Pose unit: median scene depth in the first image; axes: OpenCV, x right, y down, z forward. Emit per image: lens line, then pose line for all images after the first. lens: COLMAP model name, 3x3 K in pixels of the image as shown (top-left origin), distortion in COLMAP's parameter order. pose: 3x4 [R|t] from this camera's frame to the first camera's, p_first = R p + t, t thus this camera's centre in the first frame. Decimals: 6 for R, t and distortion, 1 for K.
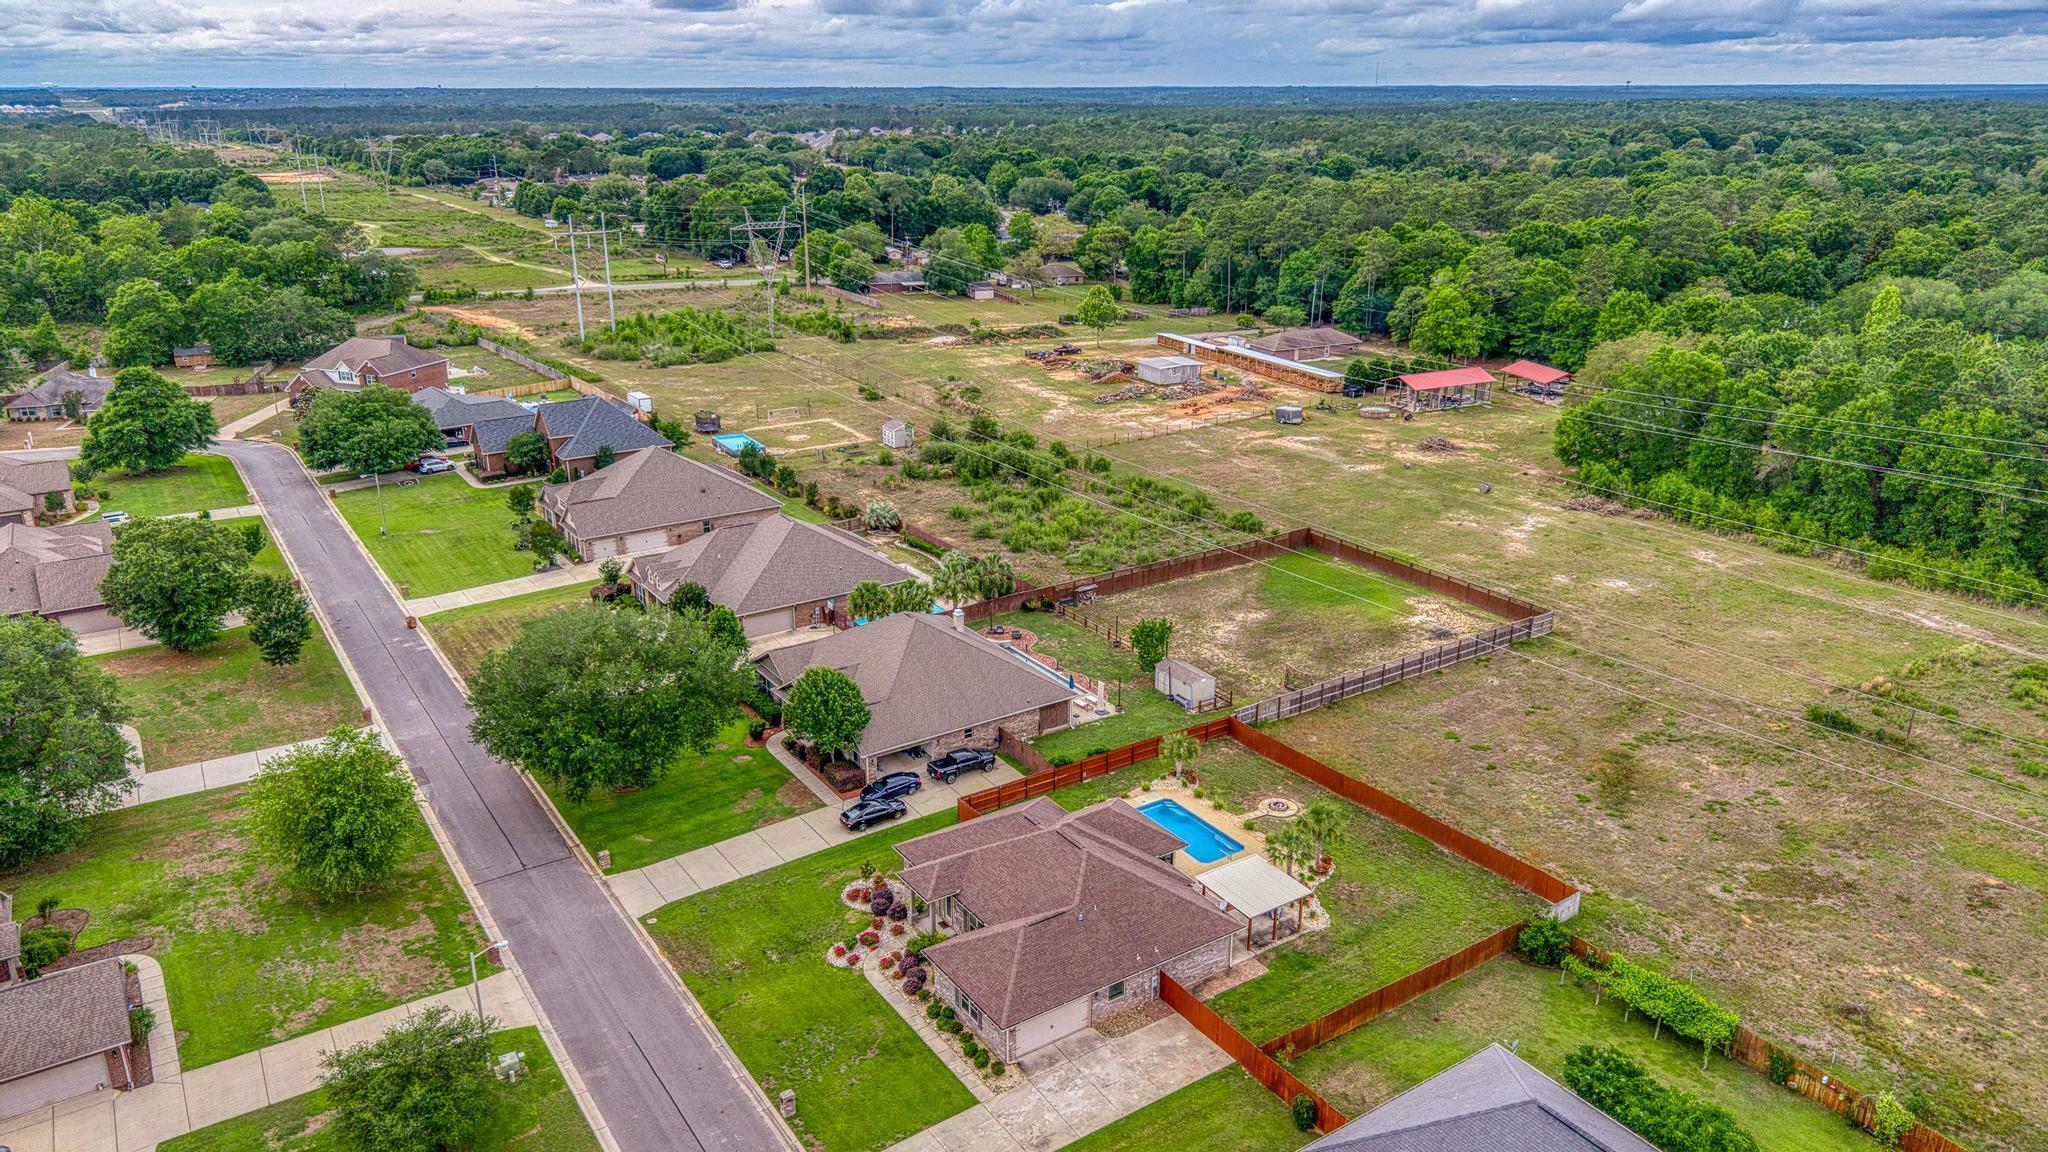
lens RADIAL K [[1395.1, 0, 1021.4], [0, 1395.1, 583.1], [0, 0, 1]] dist [0.035110, -0.036275]
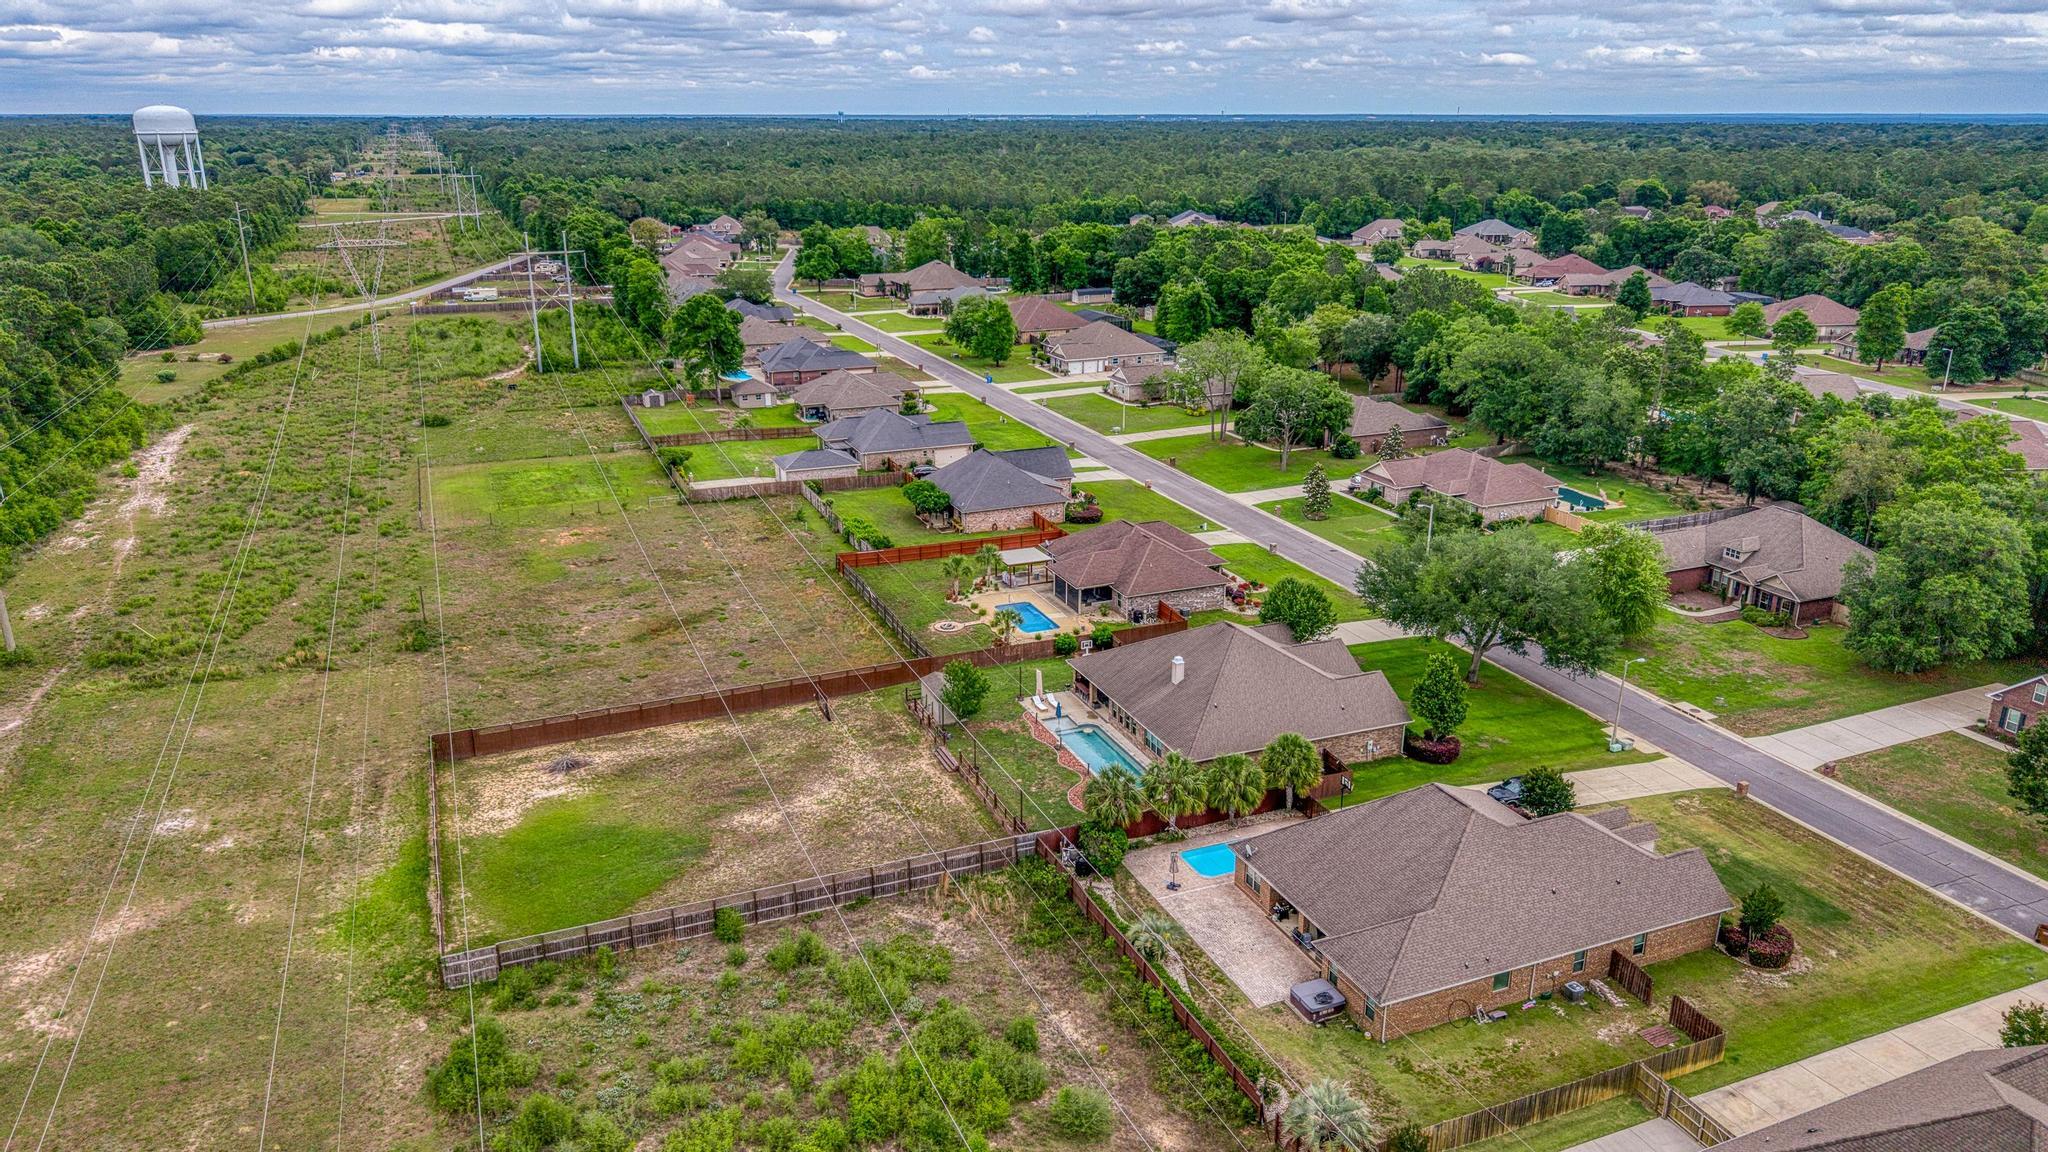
lens RADIAL K [[1386.2, 0, 1024.4], [0, 1386.2, 601.3], [0, 0, 1]] dist [0.001135, -0.005710]
pose [[-0.981340, -0.065340, 0.180836, -0.079854], [0.063651, 0.777070, 0.626187, -0.438503], [-0.181437, 0.626013, -0.758412, 1.268292]]
